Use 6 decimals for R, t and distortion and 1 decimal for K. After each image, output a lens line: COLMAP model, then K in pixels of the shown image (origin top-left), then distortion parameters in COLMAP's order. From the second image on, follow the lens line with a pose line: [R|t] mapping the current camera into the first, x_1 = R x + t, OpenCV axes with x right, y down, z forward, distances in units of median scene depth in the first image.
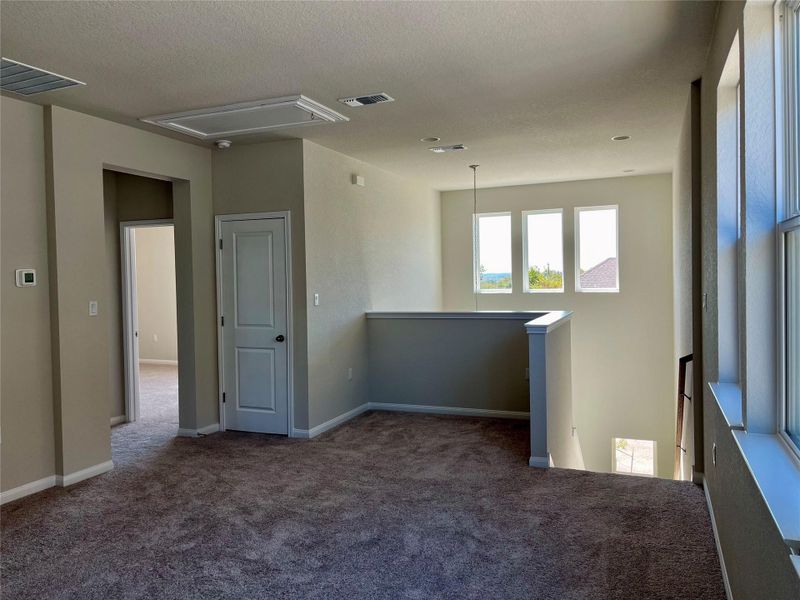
lens RADIAL K [[602.6, 0, 401.5], [0, 602.6, 293.5], [0, 0, 1]] dist [0.008680, -0.000251]
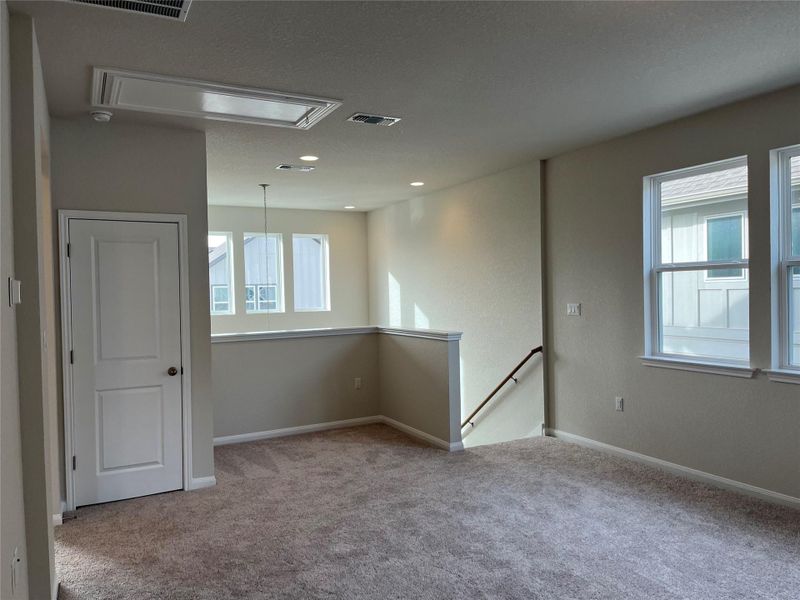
lens RADIAL K [[602.6, 0, 399.1], [0, 602.6, 303.9], [0, 0, 1]] dist [0.008680, -0.000251]
pose [[0.638594, -0.010963, 0.769466, -0.620726], [0.029092, 0.999528, -0.009903, 0.001148], [-0.768994, 0.028709, 0.638611, 0.245136]]
